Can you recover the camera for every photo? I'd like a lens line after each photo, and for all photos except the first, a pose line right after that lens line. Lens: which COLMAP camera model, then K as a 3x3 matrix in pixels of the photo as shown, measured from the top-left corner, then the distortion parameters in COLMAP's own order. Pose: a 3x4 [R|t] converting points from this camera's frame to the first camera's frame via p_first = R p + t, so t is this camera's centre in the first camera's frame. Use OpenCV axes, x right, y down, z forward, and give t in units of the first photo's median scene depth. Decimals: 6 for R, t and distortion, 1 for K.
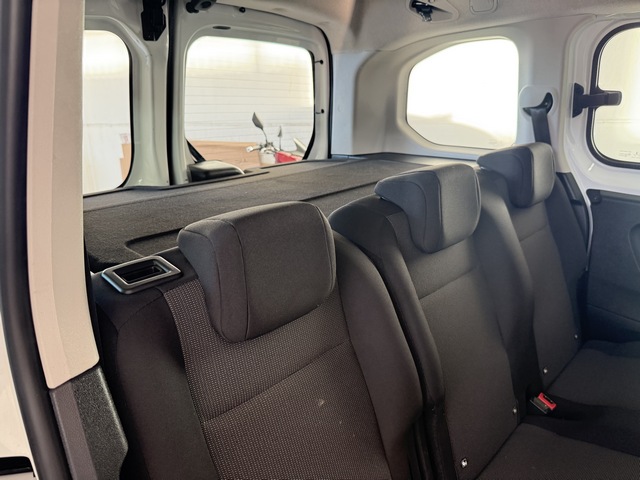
lens RADIAL K [[476.0, 0, 310.5], [0, 476.0, 249.8], [0, 0, 1]] dist [0.067131, -0.111319]
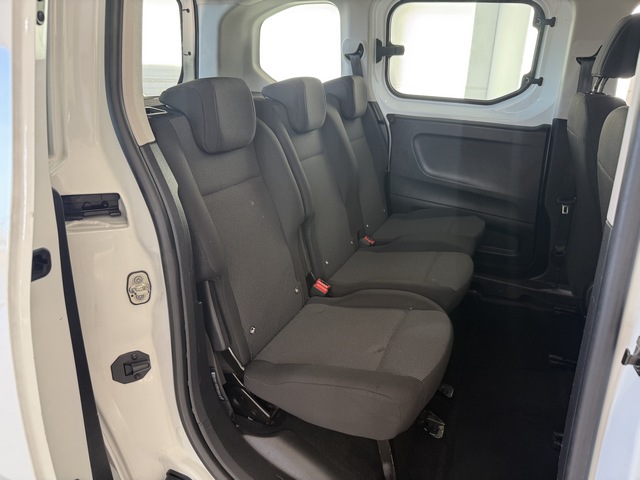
lens RADIAL K [[476.0, 0, 310.5], [0, 476.0, 249.8], [0, 0, 1]] dist [0.067131, -0.111319]
pose [[0.937484, -0.072053, 0.340488, -0.190425], [0.055658, 0.996782, 0.057691, 0.204807], [-0.343549, -0.035134, 0.938477, -0.342121]]
